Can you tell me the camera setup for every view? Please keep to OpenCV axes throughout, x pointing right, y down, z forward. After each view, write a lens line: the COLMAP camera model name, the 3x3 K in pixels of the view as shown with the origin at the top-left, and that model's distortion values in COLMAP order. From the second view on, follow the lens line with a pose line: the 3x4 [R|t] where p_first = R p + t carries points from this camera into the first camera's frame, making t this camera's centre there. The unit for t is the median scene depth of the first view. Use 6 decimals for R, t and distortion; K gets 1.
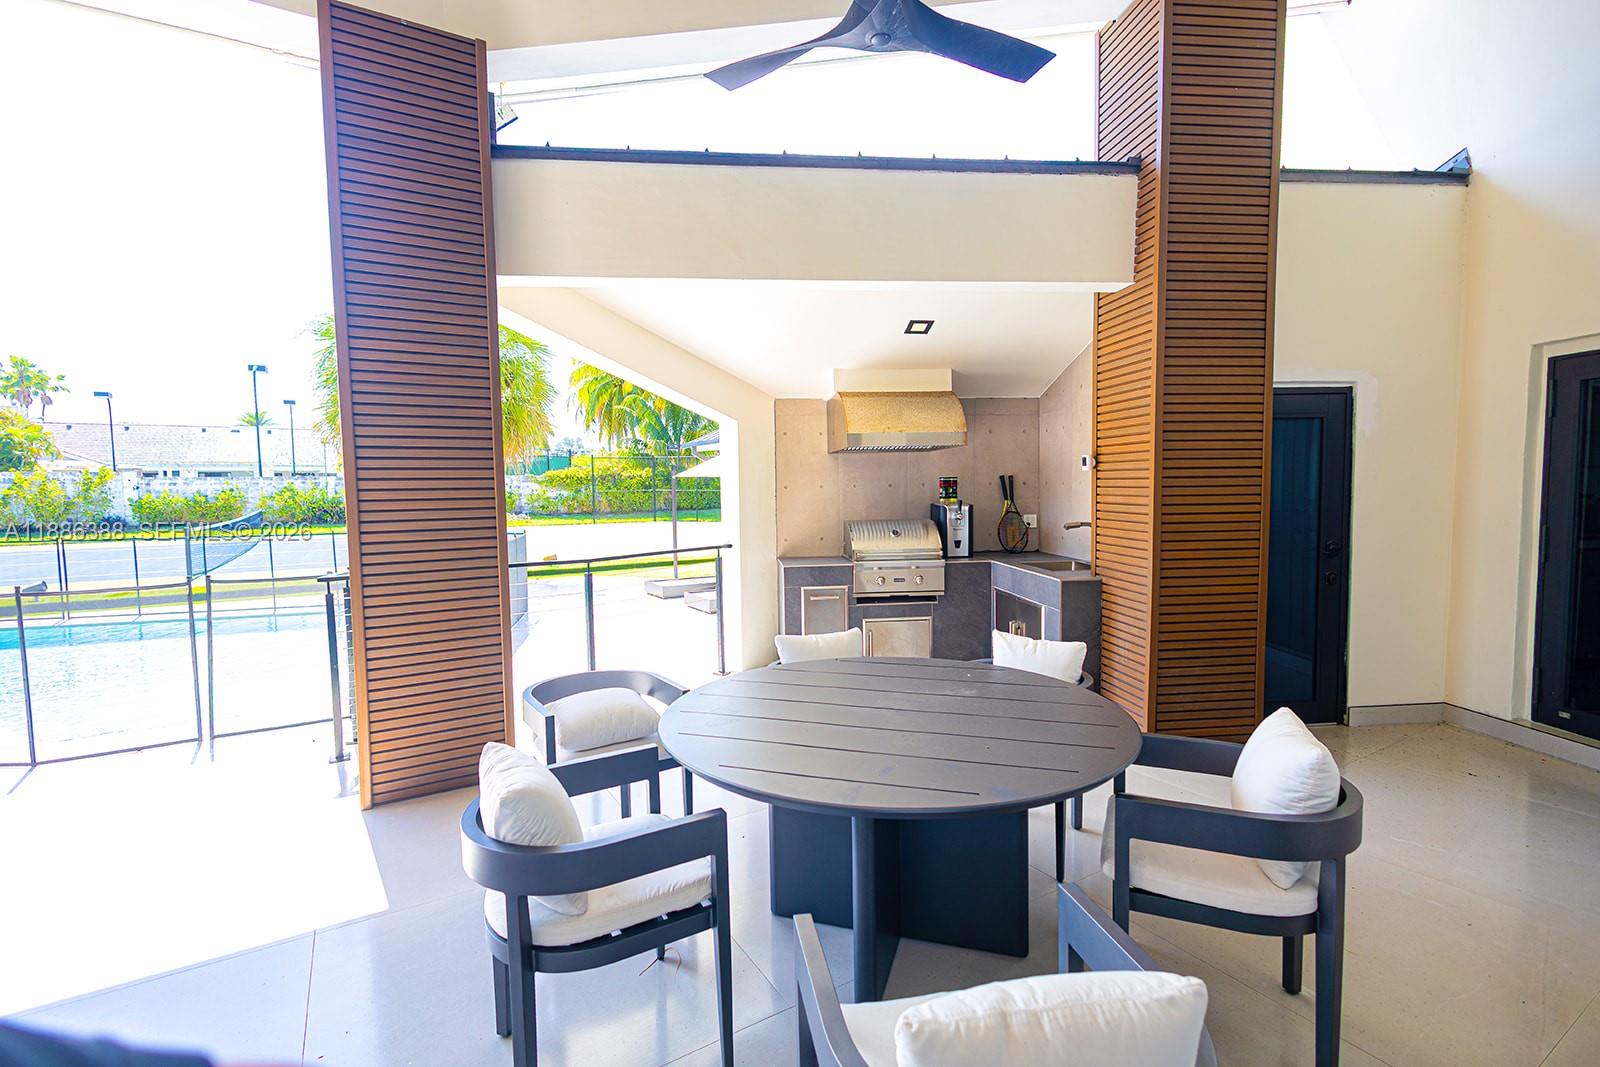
lens RADIAL K [[729.2, 0, 796.7], [0, 729.2, 532.5], [0, 0, 1]] dist [0.004948, -0.000119]
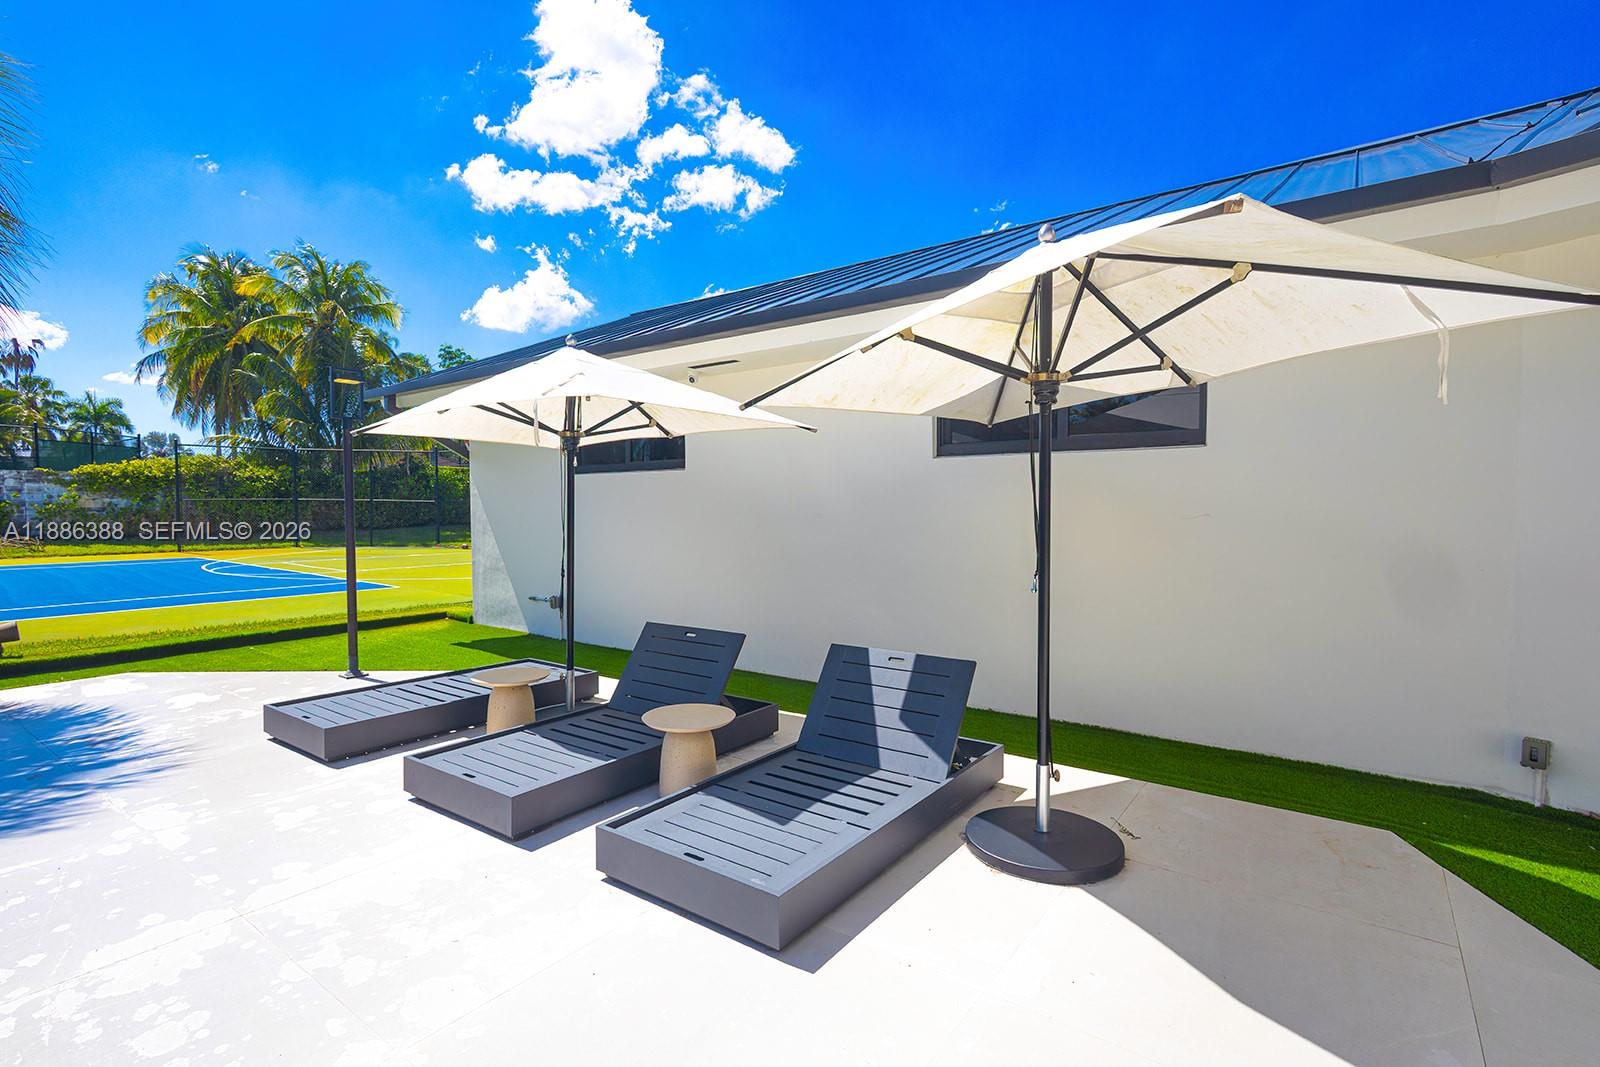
lens RADIAL K [[755.0, 0, 839.7], [0, 755.0, 531.8], [0, 0, 1]] dist [0.001506, -0.000373]
pose [[0.908355, -0.000173, 0.418200, -0.030997], [0.012548, 0.999561, -0.026842, -0.003614], [-0.418012, 0.029629, 0.907958, 0.163425]]
